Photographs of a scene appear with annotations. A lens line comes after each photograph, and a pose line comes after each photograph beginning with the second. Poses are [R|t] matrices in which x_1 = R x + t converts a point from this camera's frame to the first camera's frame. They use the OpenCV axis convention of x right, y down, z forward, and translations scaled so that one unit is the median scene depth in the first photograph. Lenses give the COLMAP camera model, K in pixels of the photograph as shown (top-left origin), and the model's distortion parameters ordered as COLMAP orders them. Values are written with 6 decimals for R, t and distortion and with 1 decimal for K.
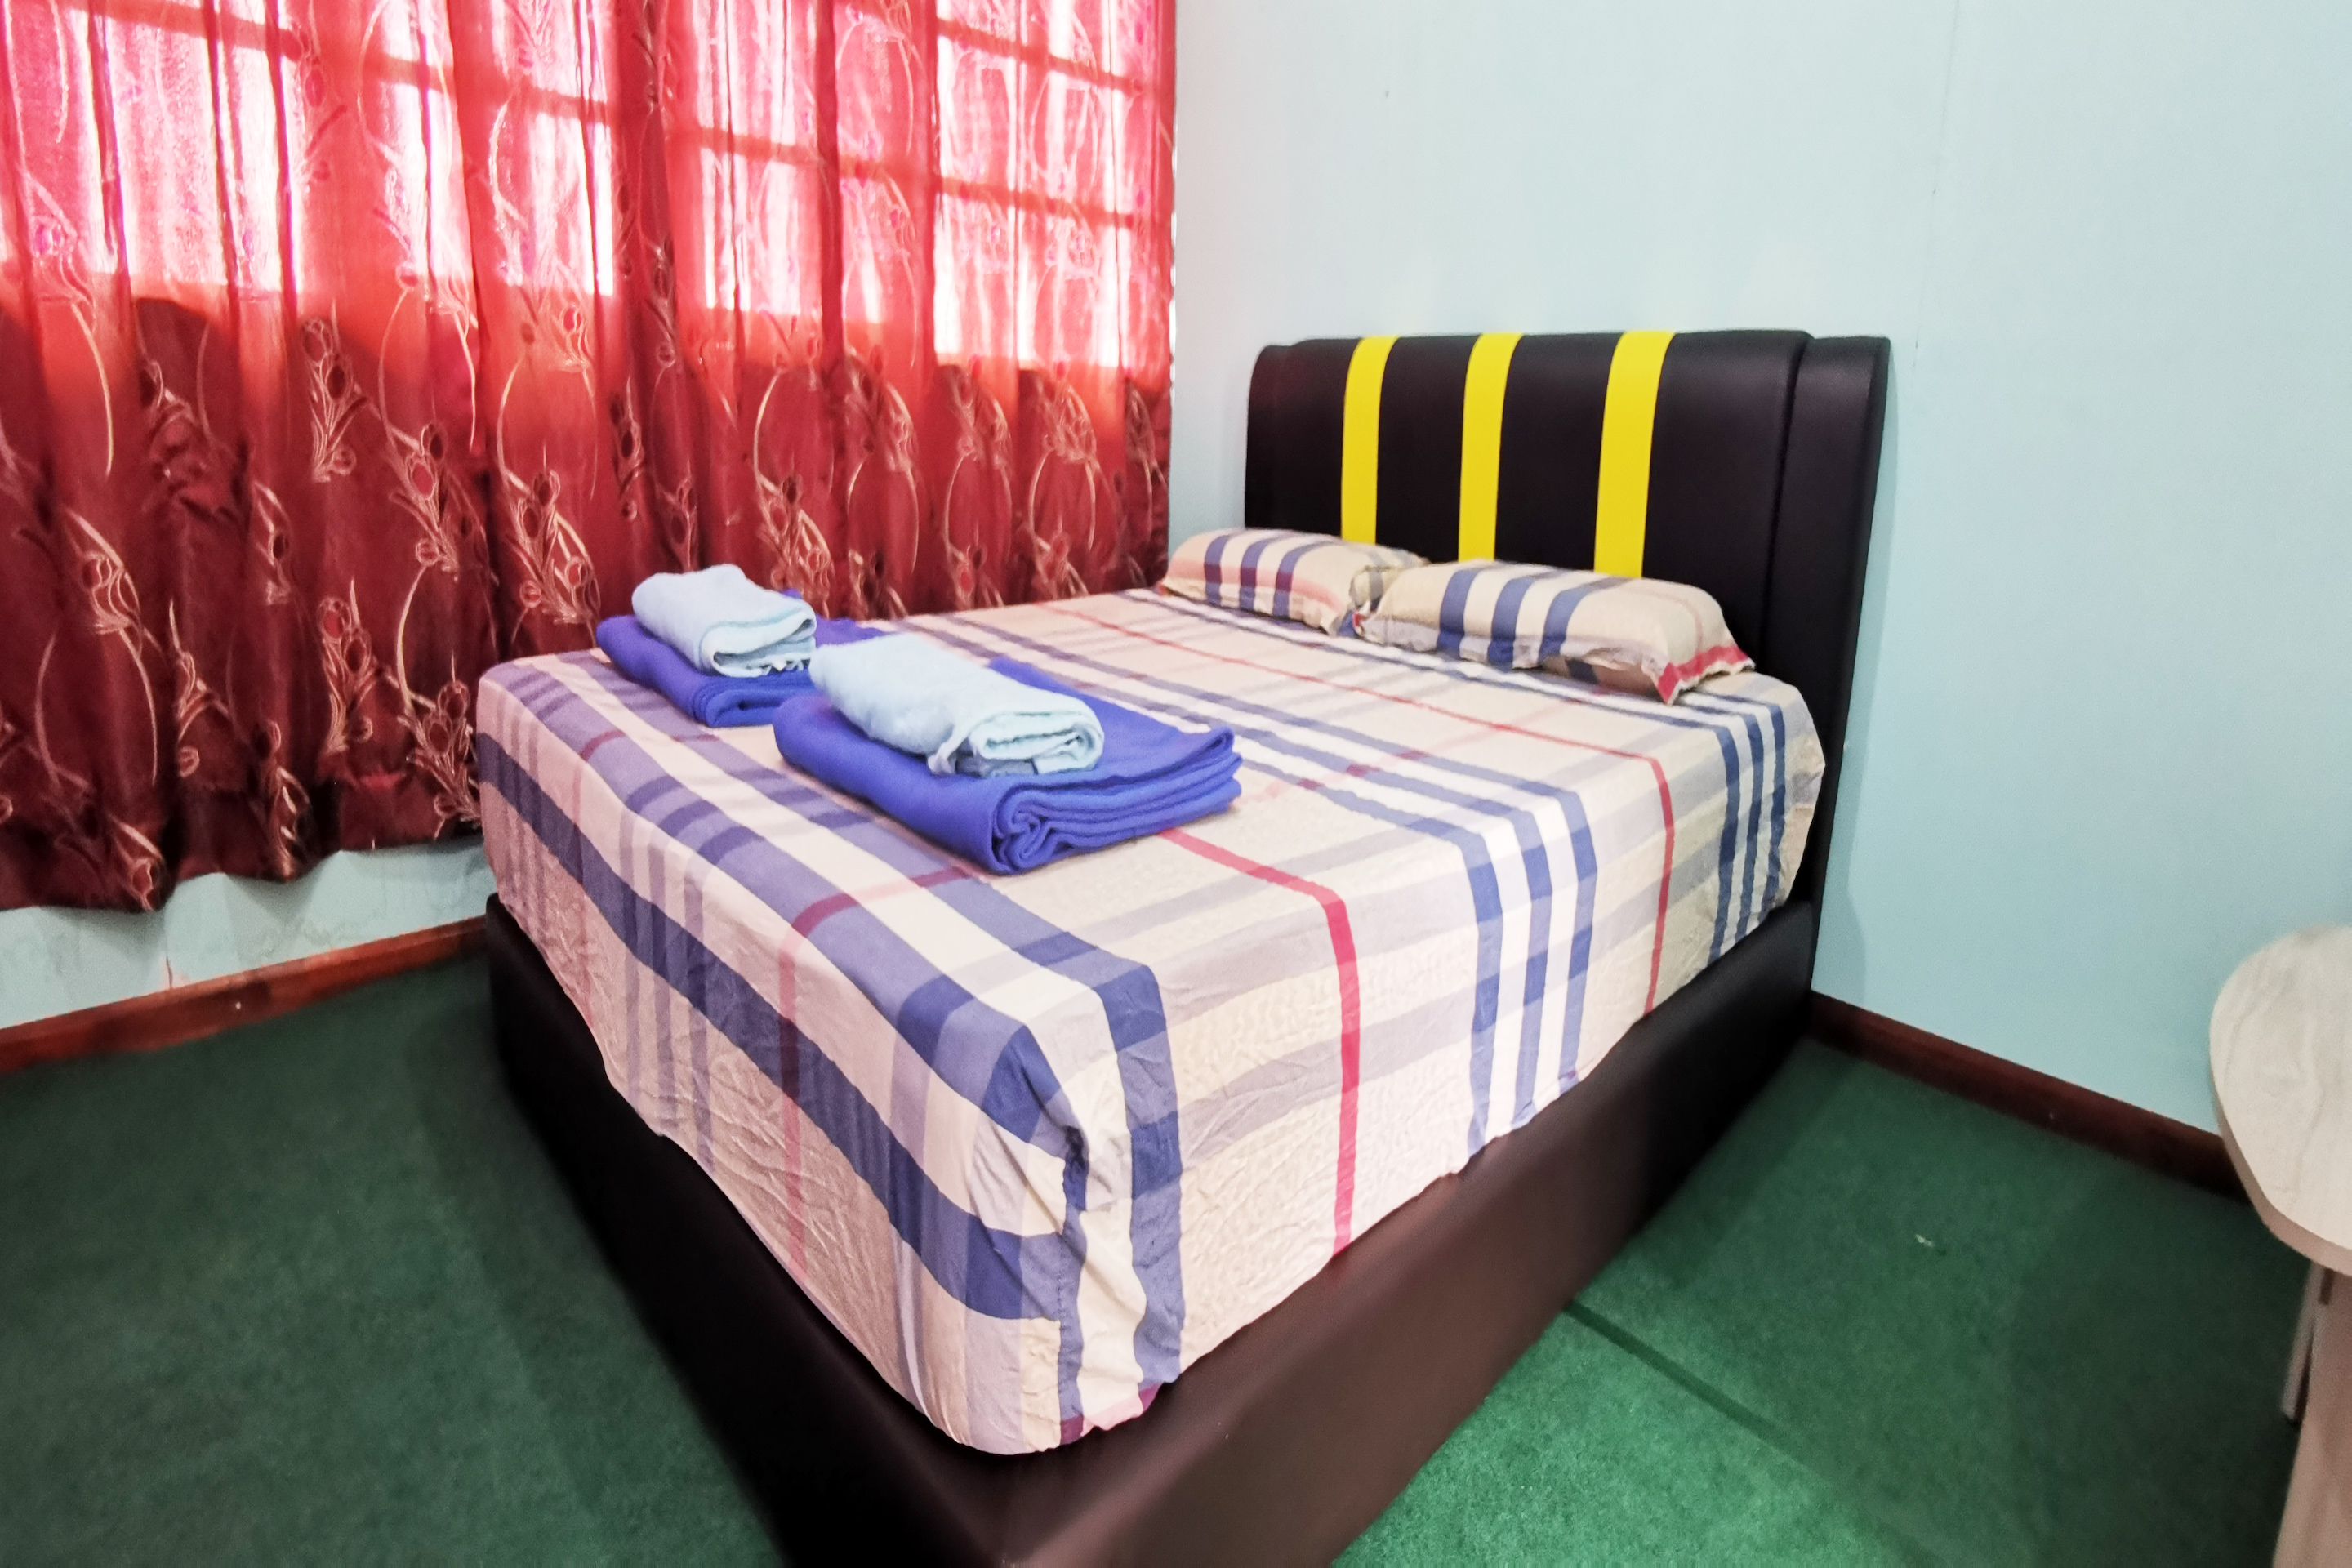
lens RADIAL K [[1112.6, 0, 1154.4], [0, 1112.6, 629.0], [0, 0, 1]] dist [-0.009876, 0.014085]
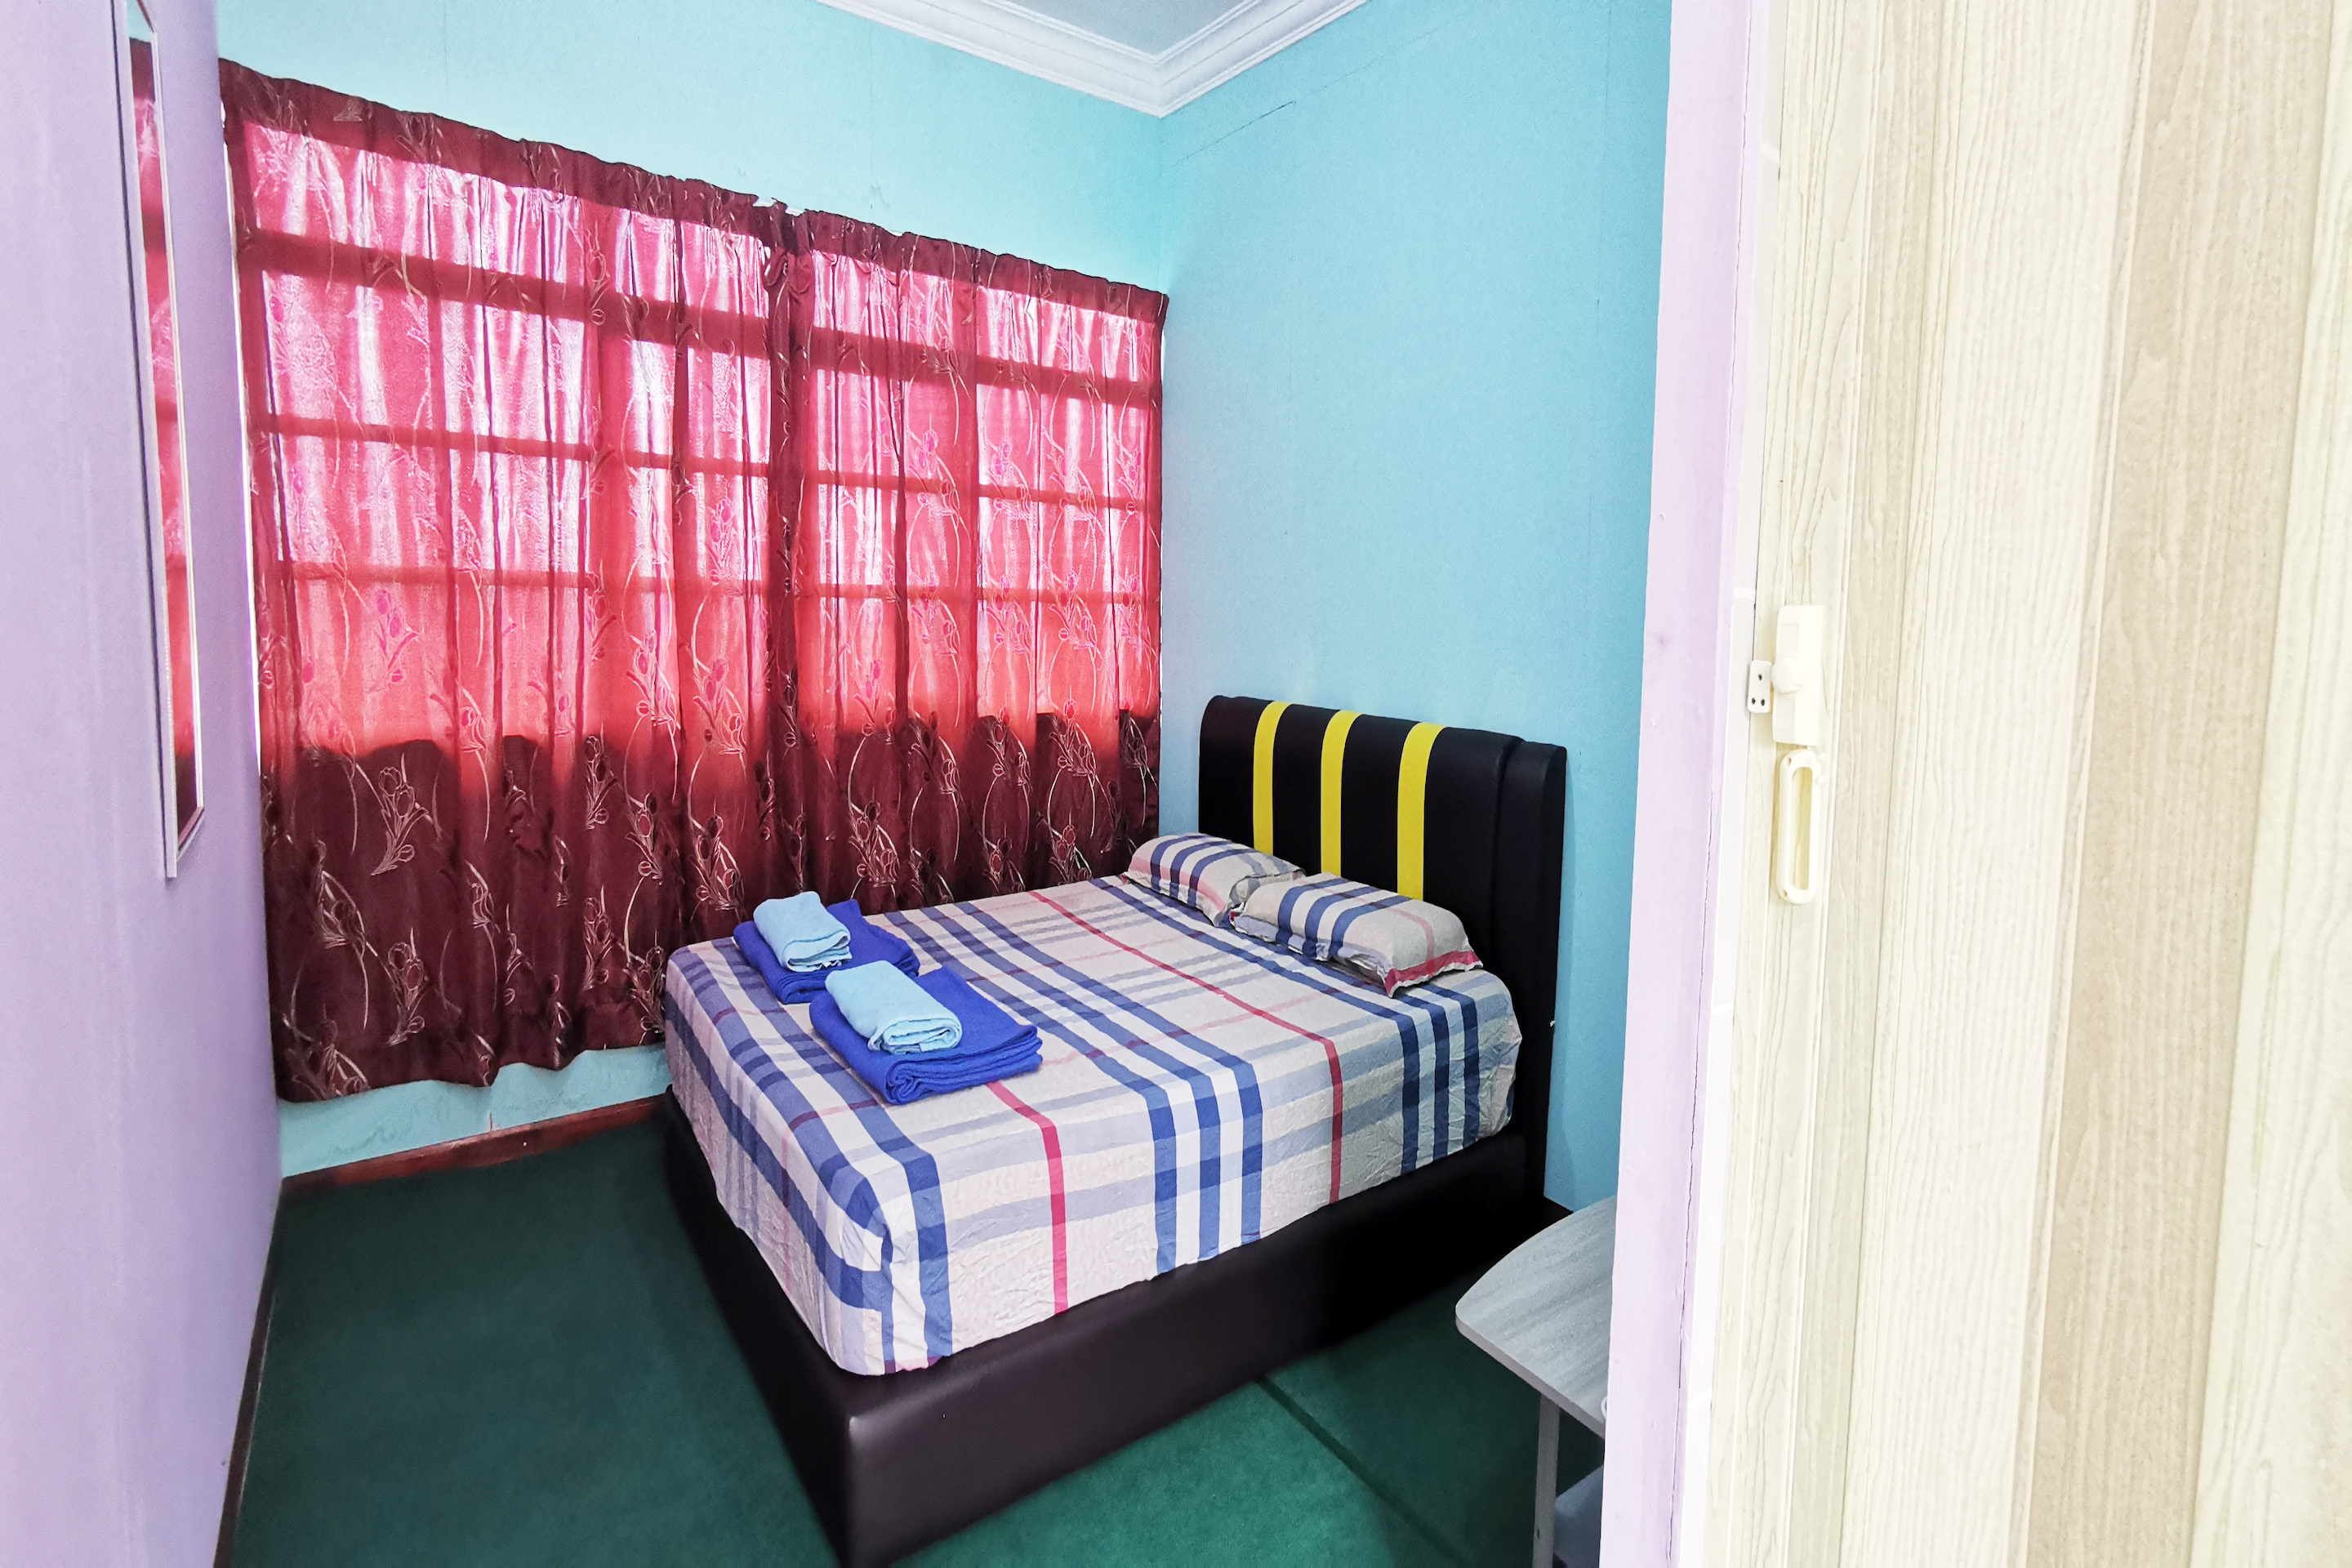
lens RADIAL K [[1083.9, 0, 1160.2], [0, 1083.9, 719.8], [0, 0, 1]] dist [-0.001257, 0.000252]
pose [[0.990576, 0.004700, -0.136884, 0.322491], [-0.015558, 0.996803, -0.078363, -0.175319], [0.136078, 0.079754, 0.987483, -0.502186]]
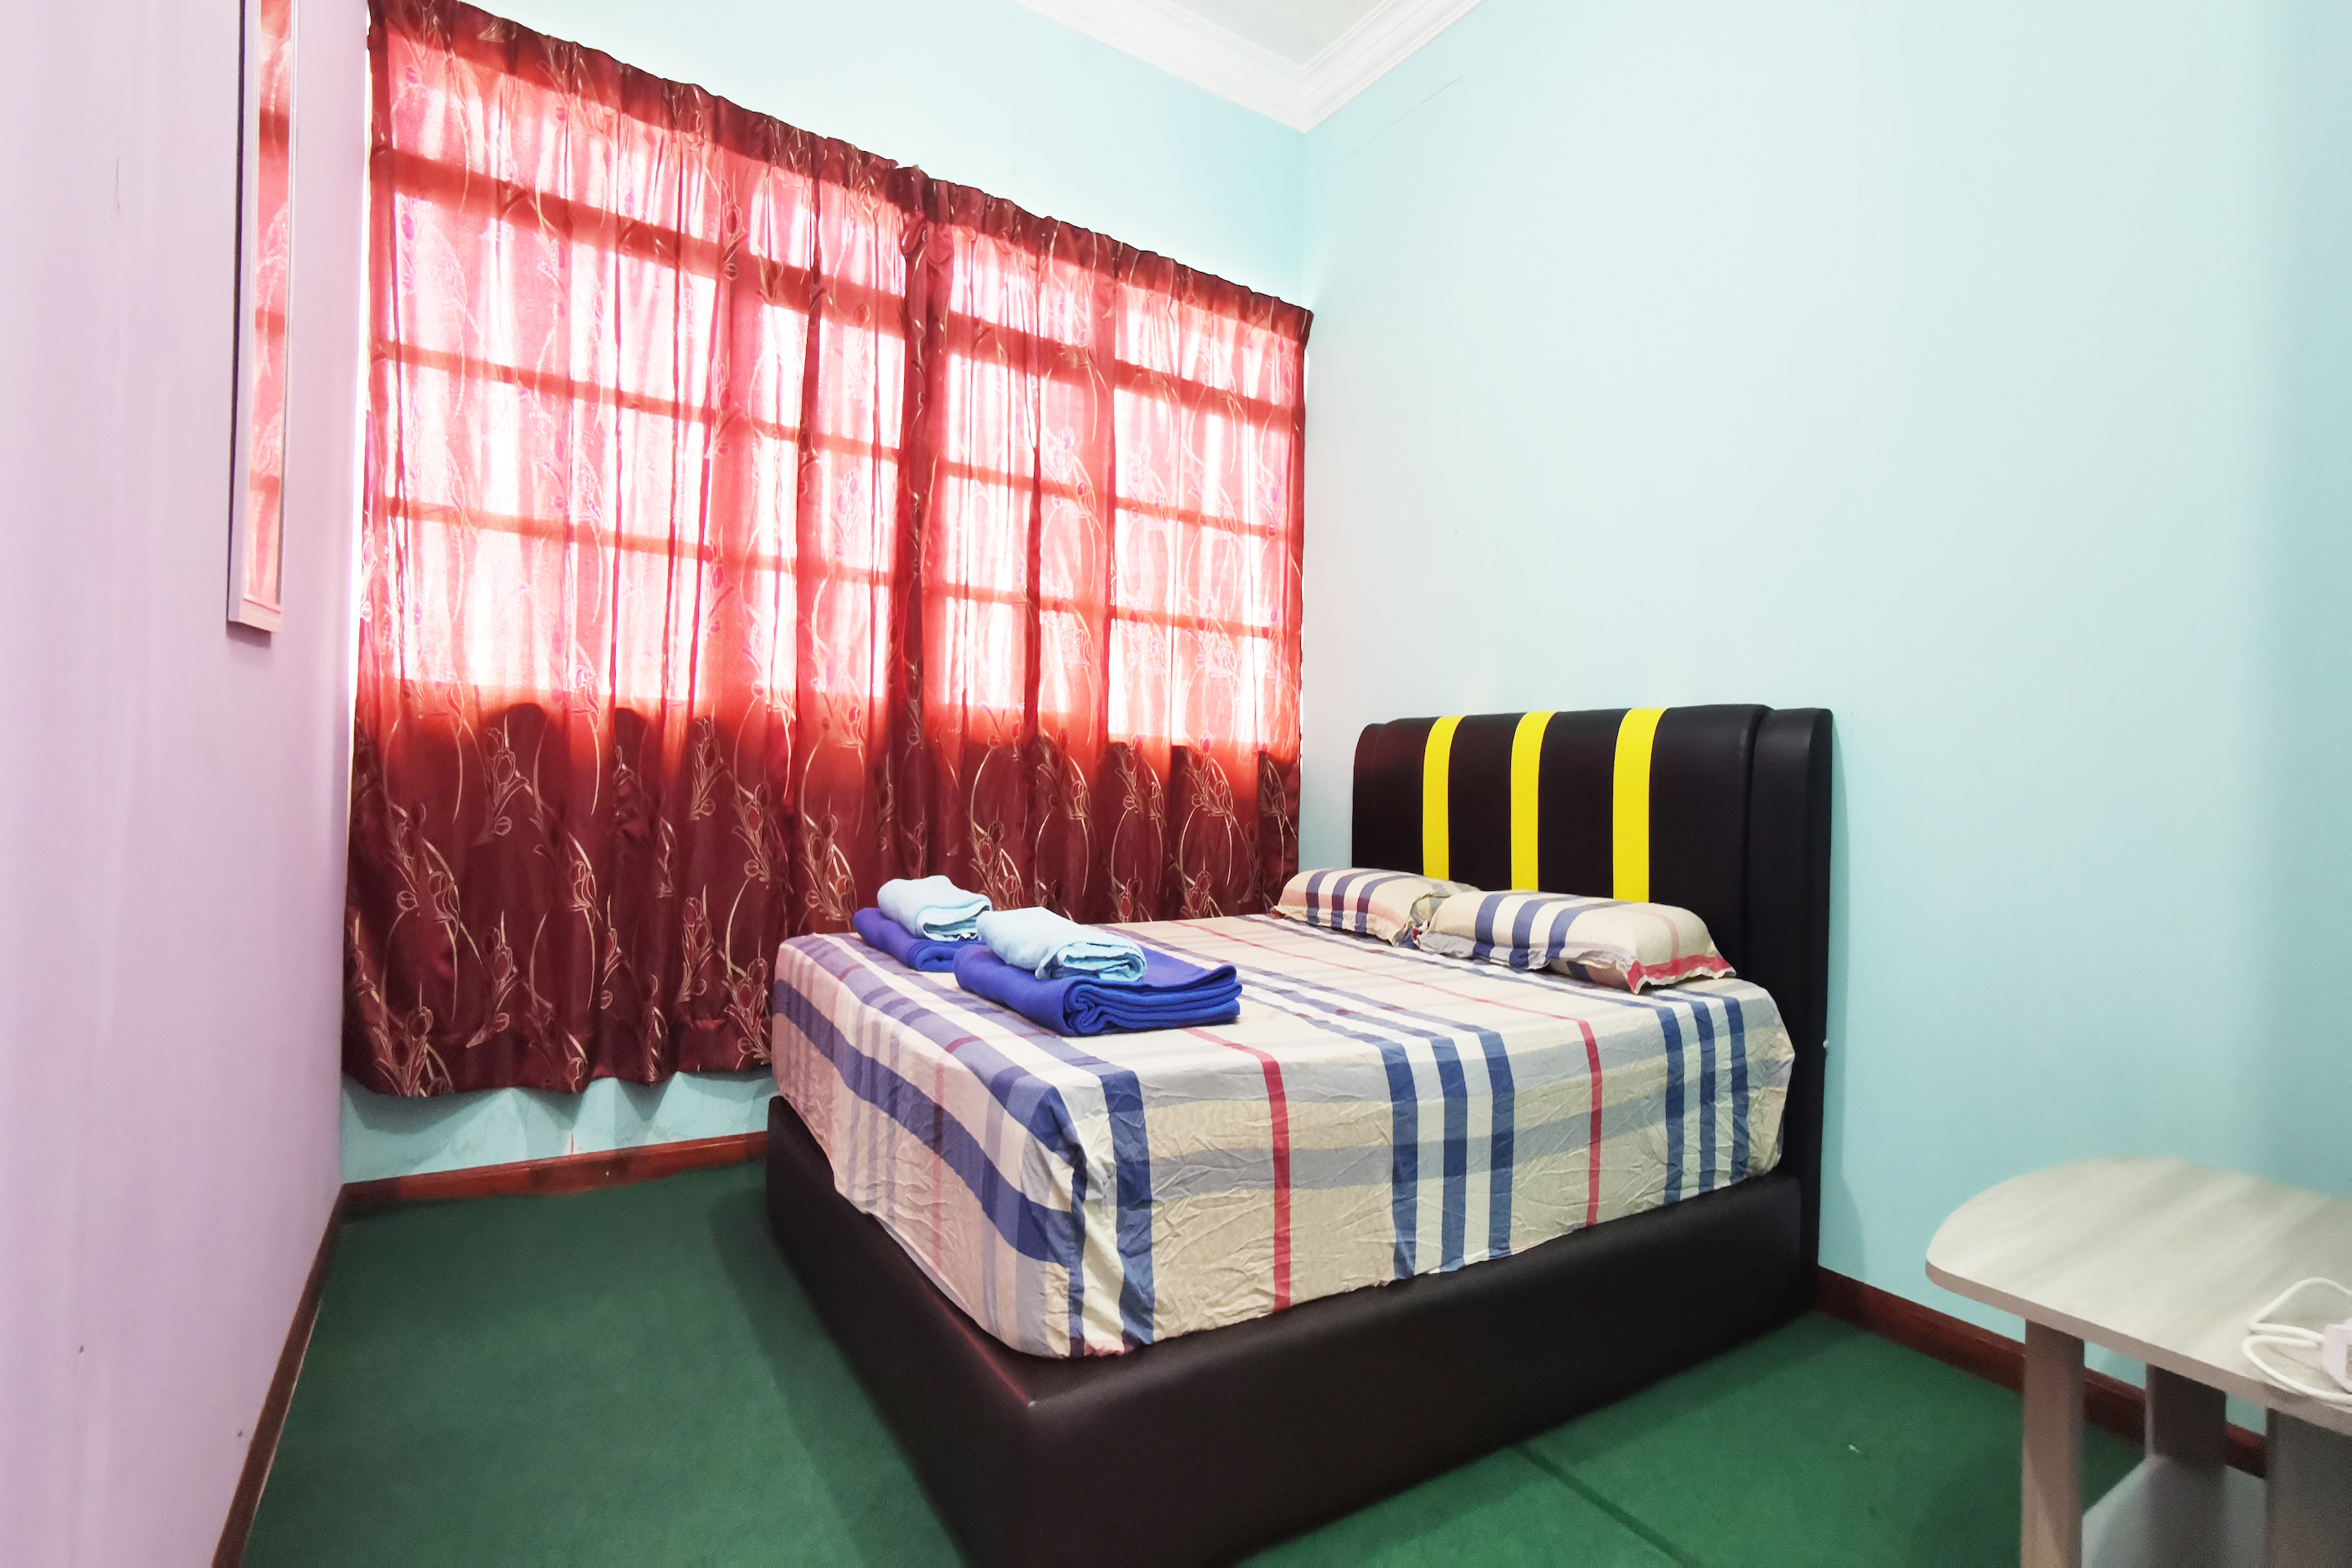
lens RADIAL K [[1080.9, 0, 1157.4], [0, 1080.9, 827.2], [0, 0, 1]] dist [-0.009230, 0.000017]
pose [[0.980445, 0.001147, -0.196791, 0.156979], [-0.032630, 0.987089, -0.156812, 0.083568], [0.194070, 0.160167, 0.967824, -0.294903]]
